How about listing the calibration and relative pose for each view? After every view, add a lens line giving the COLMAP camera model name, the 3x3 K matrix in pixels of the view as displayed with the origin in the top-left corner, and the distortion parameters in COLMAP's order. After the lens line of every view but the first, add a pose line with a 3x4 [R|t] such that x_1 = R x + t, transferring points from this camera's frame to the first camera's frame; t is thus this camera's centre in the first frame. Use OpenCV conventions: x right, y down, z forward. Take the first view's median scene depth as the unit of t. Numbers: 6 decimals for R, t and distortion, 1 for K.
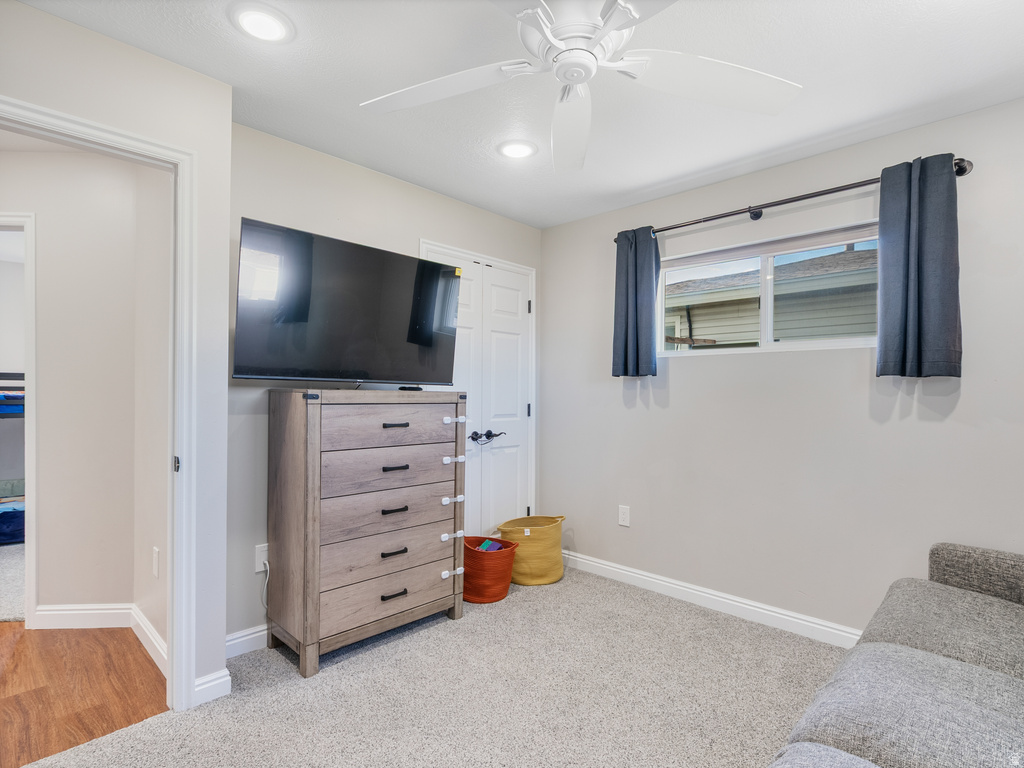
lens RADIAL K [[524.1, 0, 514.5], [0, 524.1, 384.6], [0, 0, 1]] dist [-0.010172, 0.005149]
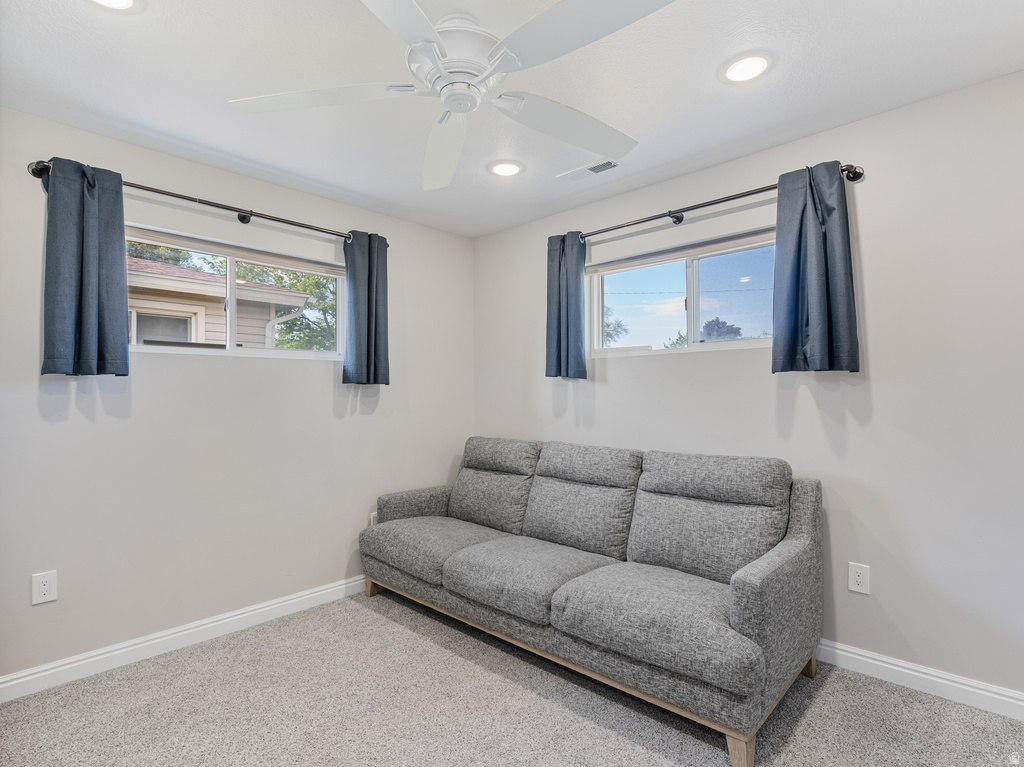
lens RADIAL K [[524.1, 0, 503.2], [0, 524.1, 379.9], [0, 0, 1]] dist [-0.010172, 0.005149]
pose [[-0.001704, 0.024876, 0.999689, -0.530209], [-0.003476, 0.999684, -0.024882, 0.006937], [-0.999993, -0.003517, -0.001617, 0.505916]]
